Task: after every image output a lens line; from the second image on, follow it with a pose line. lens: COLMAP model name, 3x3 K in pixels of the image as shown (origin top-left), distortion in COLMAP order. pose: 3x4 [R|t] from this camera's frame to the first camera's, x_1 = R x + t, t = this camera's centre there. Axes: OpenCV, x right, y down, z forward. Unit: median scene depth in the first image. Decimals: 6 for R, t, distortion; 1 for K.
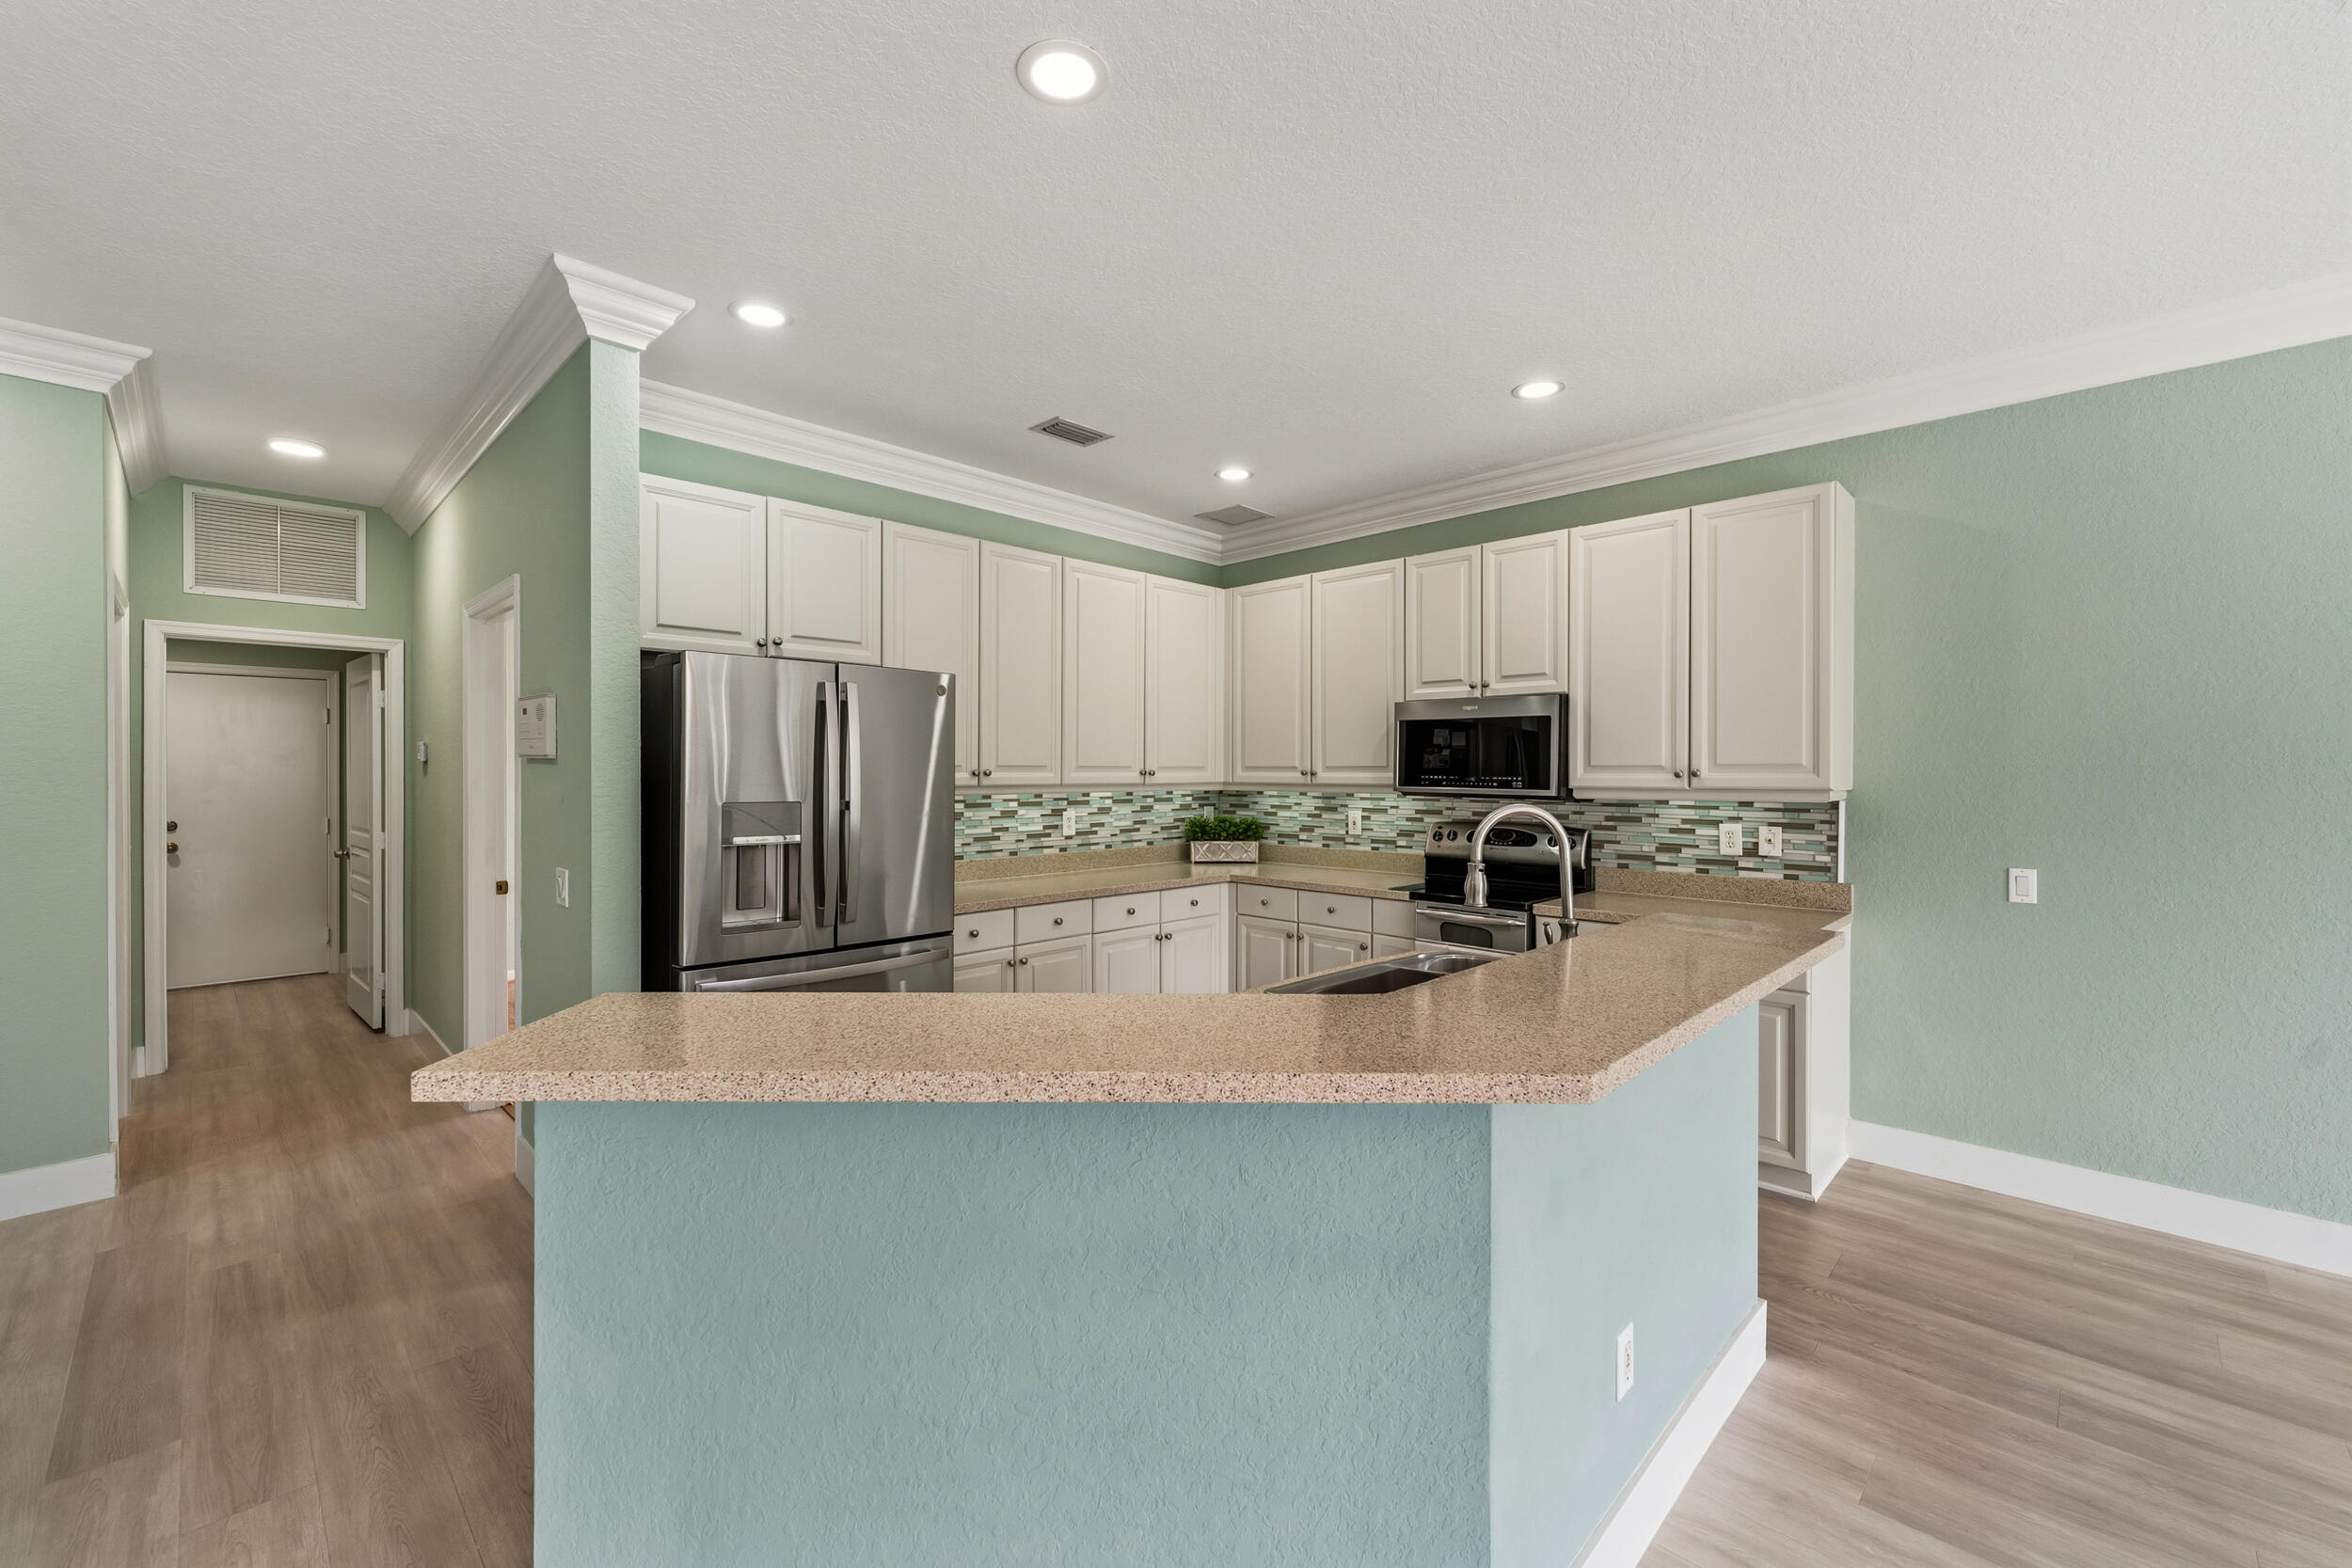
lens RADIAL K [[963.8, 0, 1178.8], [0, 963.8, 781.7], [0, 0, 1]] dist [-0.011388, 0.001137]
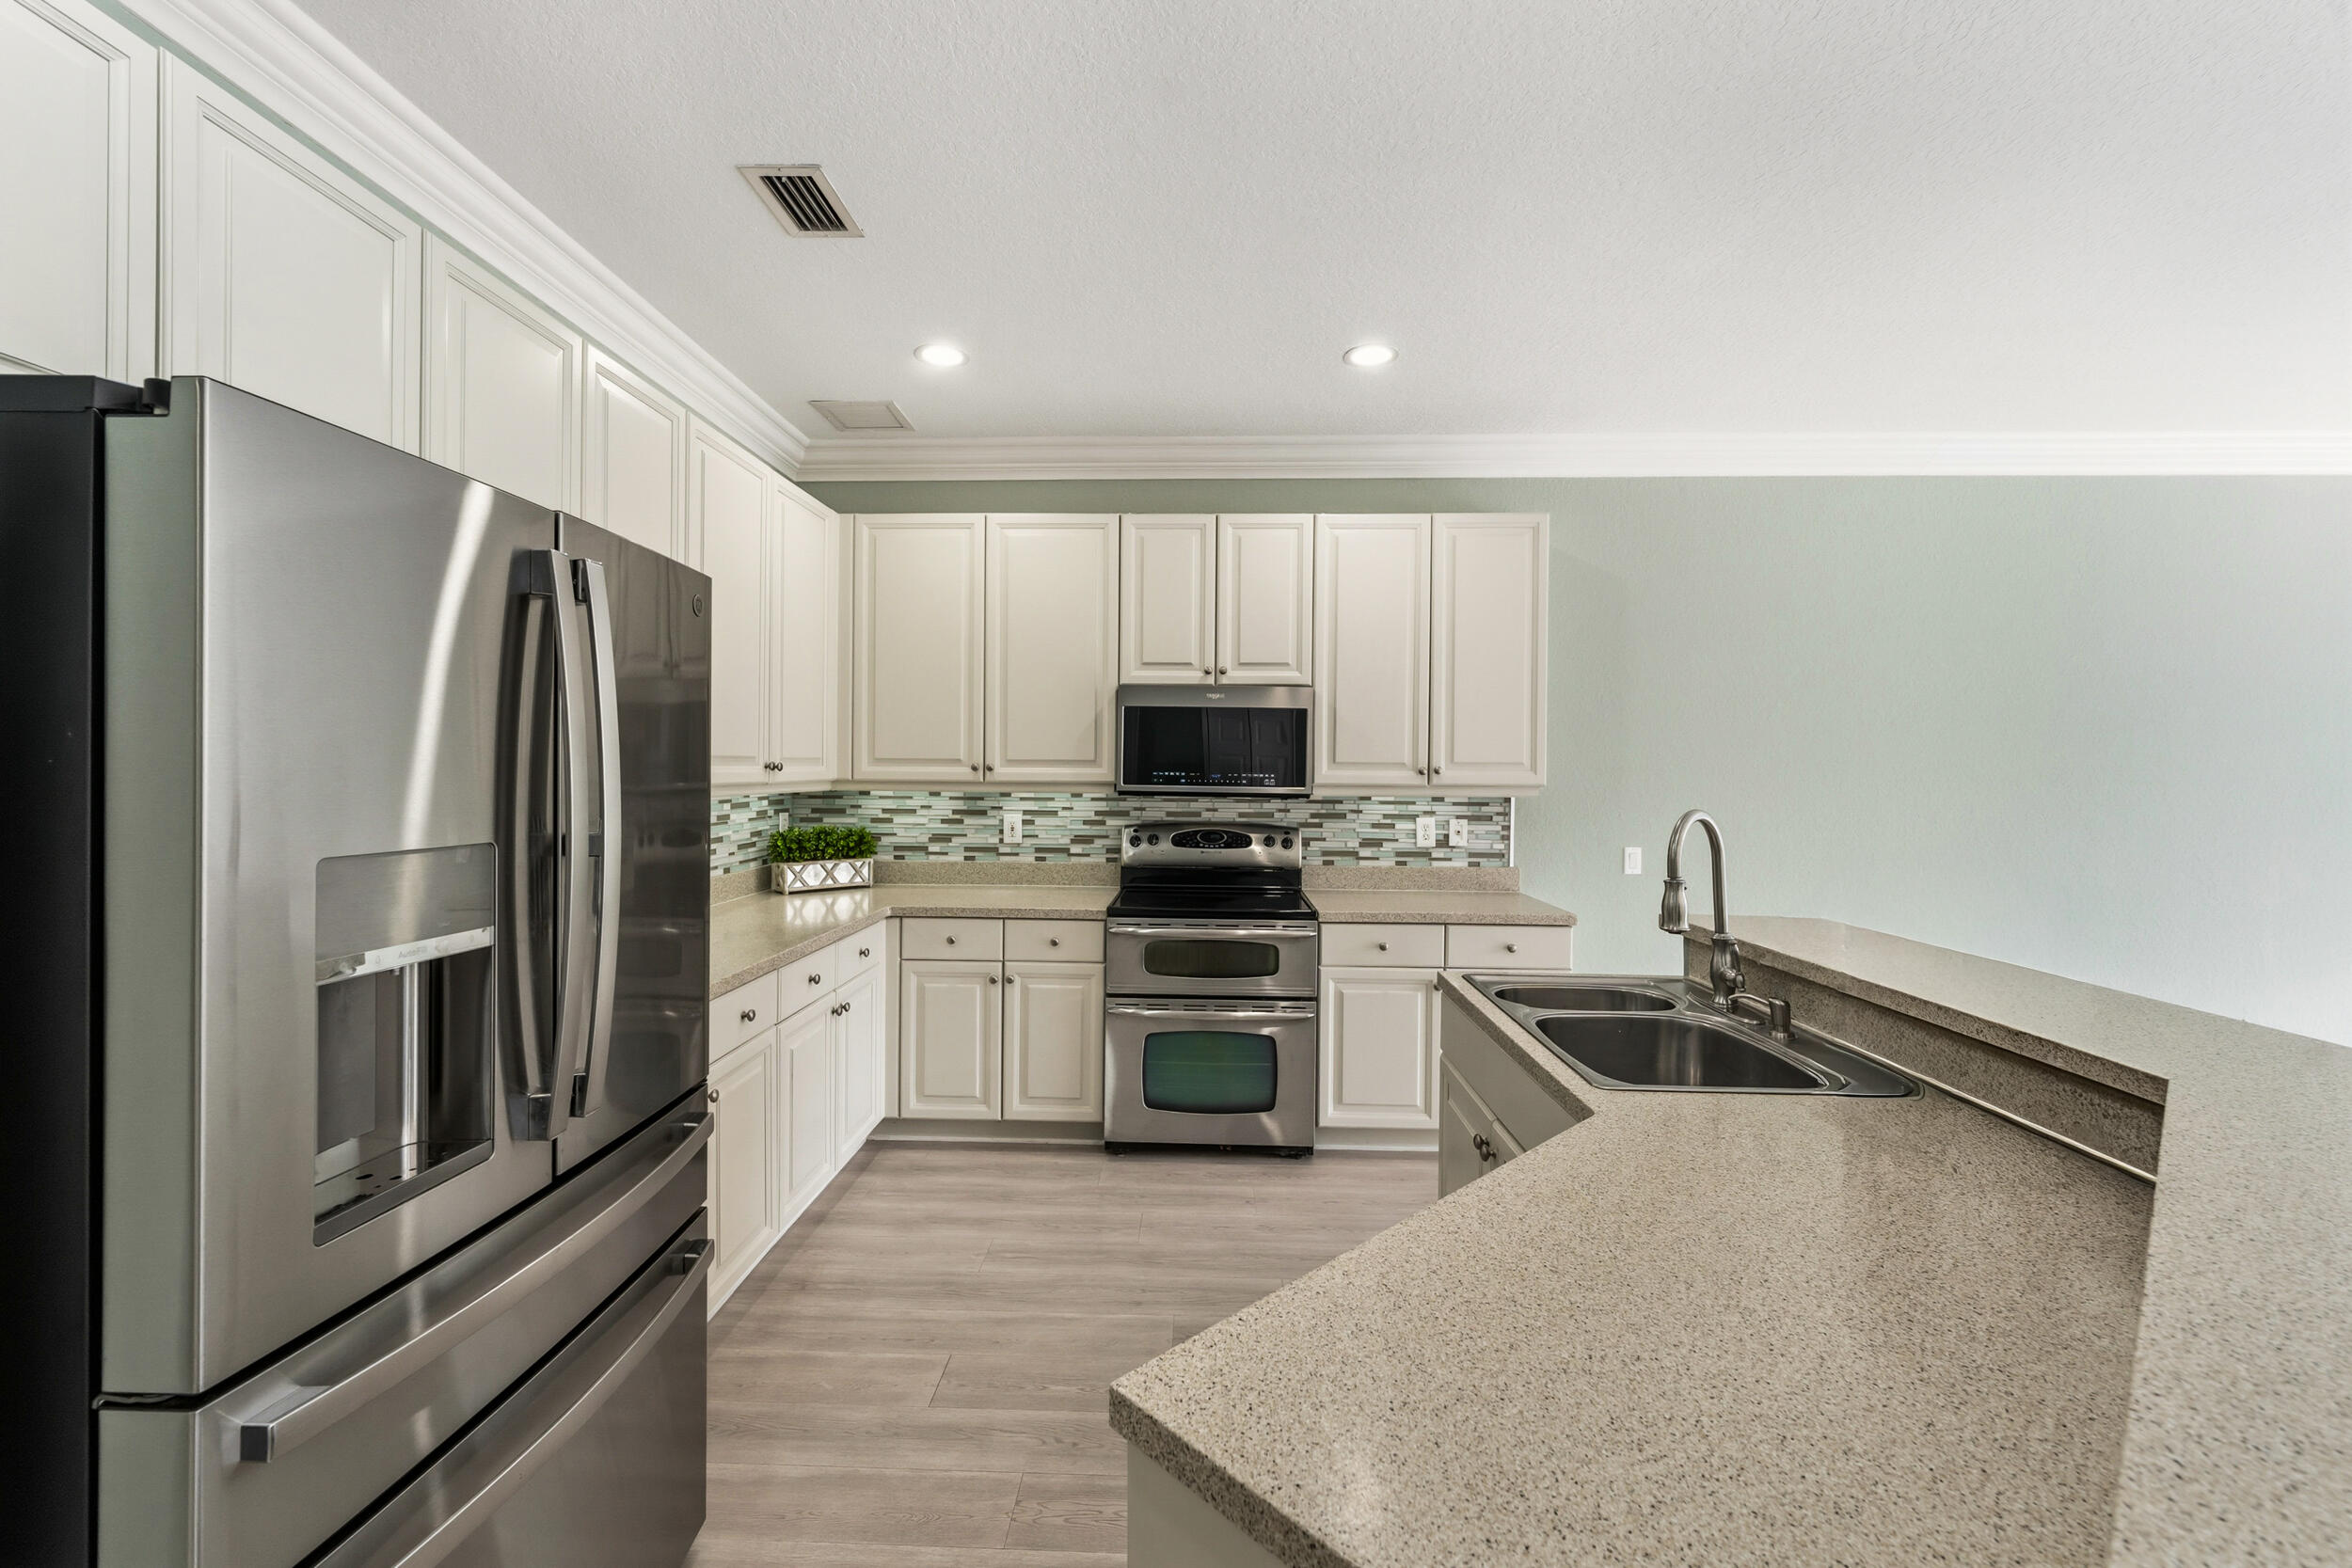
lens RADIAL K [[995.0, 0, 1182.6], [0, 995.0, 769.6], [0, 0, 1]] dist [0.002691, 0.000012]
pose [[0.729142, 0.002891, 0.684356, -0.339369], [0.000079, 0.999991, -0.004308, -0.004306], [-0.684362, 0.003195, 0.729135, 0.339856]]
